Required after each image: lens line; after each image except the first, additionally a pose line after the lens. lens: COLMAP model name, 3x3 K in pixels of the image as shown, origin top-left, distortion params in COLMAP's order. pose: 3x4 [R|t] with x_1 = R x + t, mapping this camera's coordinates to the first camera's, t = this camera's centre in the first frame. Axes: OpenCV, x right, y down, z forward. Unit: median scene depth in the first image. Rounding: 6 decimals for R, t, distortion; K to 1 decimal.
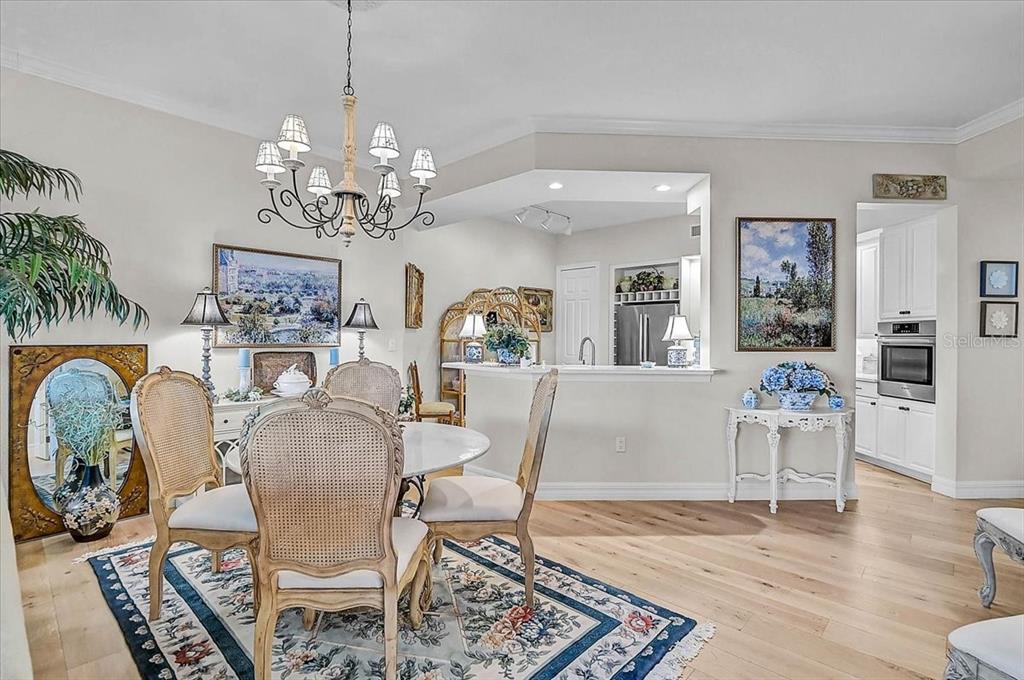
lens RADIAL K [[475.8, 0, 507.0], [0, 475.8, 334.5], [0, 0, 1]] dist [-0.014416, 0.000497]
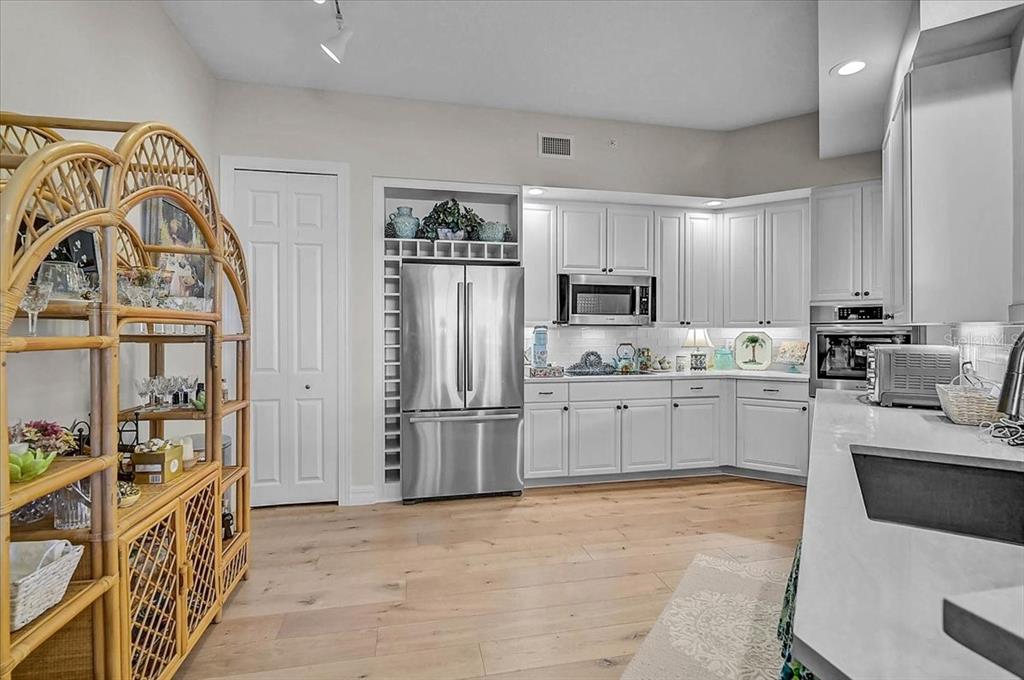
lens RADIAL K [[475.8, 0, 507.0], [0, 475.8, 334.5], [0, 0, 1]] dist [-0.014416, 0.000497]
pose [[0.563742, -0.011824, 0.825866, -0.157329], [0.006061, 0.999930, 0.010179, 0.011346], [-0.825928, -0.000733, 0.563774, 0.979261]]
